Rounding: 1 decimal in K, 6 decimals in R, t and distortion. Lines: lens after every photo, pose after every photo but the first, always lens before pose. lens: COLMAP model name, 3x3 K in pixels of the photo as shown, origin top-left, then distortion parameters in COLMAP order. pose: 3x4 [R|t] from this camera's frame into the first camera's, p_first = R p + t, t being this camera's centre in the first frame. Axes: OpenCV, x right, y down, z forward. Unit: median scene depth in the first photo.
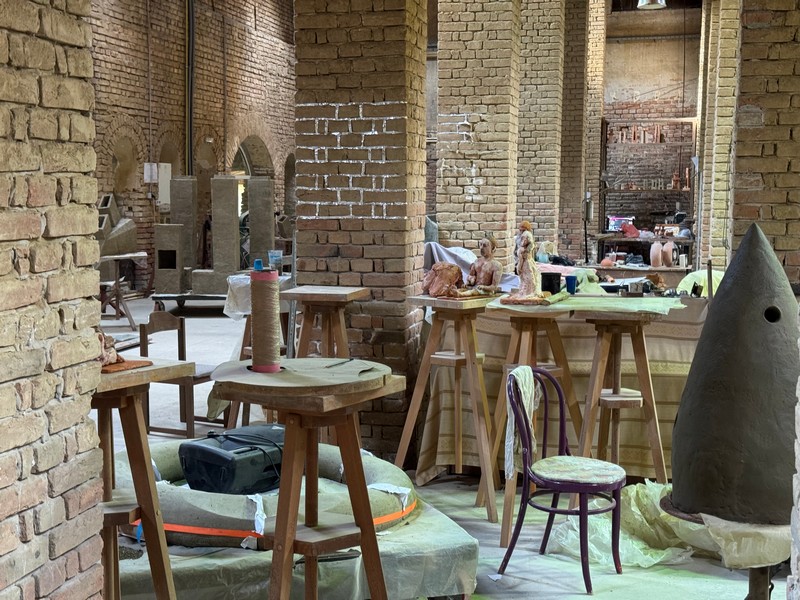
lens RADIAL K [[1109.1, 0, 400.0], [0, 1109.1, 300.0], [0, 0, 1]] dist [0.191481, -0.397782]
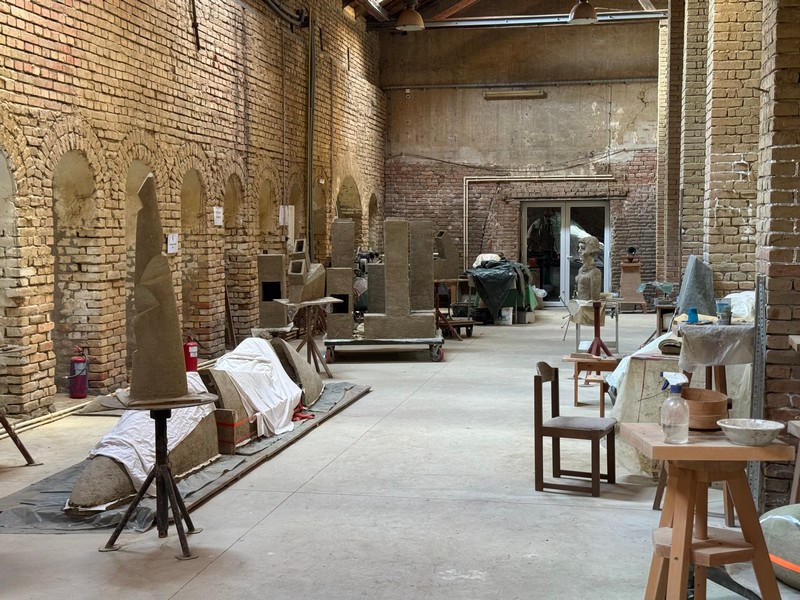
lens RADIAL K [[1109.1, 0, 400.0], [0, 1109.1, 300.0], [0, 0, 1]] dist [0.191481, -0.397782]
pose [[0.998811, -0.012435, 0.047143, -0.172153], [0.013967, 0.999380, -0.032313, -0.006283], [-0.046712, 0.032933, 0.998365, 0.020347]]
